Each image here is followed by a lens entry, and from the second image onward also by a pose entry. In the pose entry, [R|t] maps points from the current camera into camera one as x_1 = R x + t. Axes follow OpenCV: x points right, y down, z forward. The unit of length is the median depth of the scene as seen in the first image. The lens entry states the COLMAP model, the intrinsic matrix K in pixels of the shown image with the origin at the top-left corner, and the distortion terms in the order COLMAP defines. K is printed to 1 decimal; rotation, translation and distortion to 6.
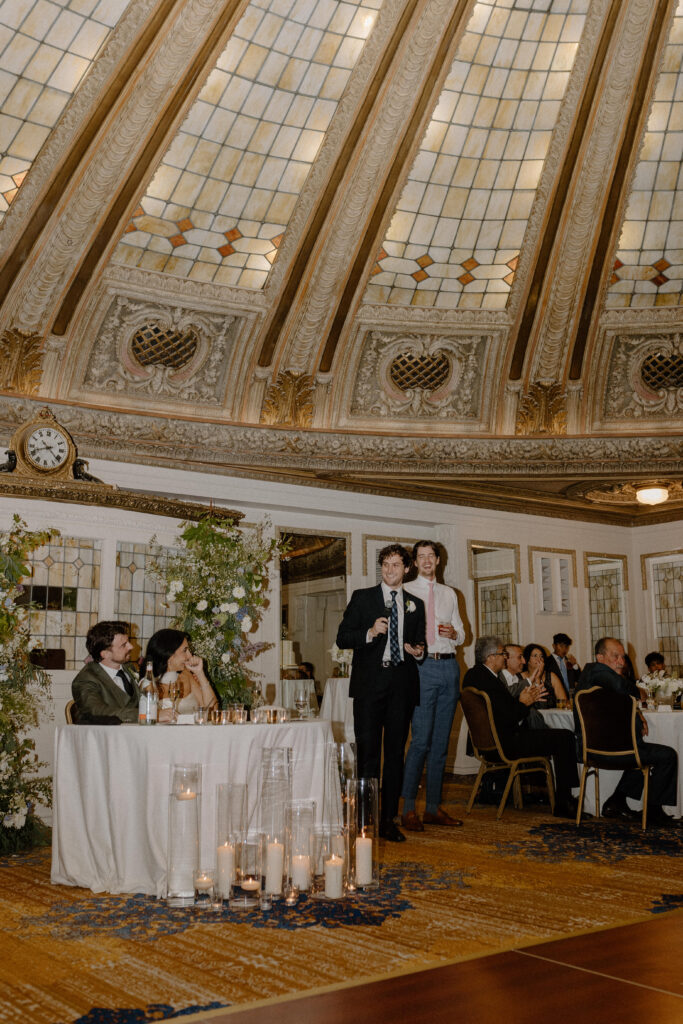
lens RADIAL K [[1002.7, 0, 356.4], [0, 1002.7, 467.8], [0, 0, 1]] dist [-0.011523, -0.013916]
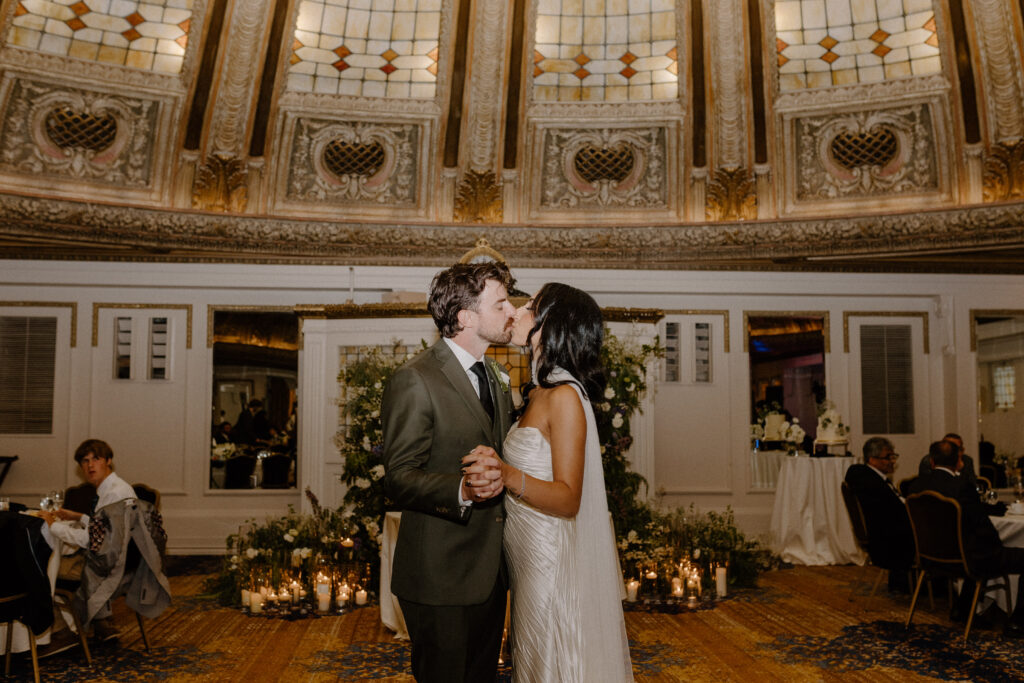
lens RADIAL K [[951.8, 0, 512.0], [0, 951.8, 341.5], [0, 0, 1]] dist [-0.008457, 0.008590]
pose [[0.848782, -0.030209, -0.527880, 0.269288], [0.100959, 0.989257, 0.105722, -0.045394], [0.519015, -0.143029, 0.842713, 0.022024]]
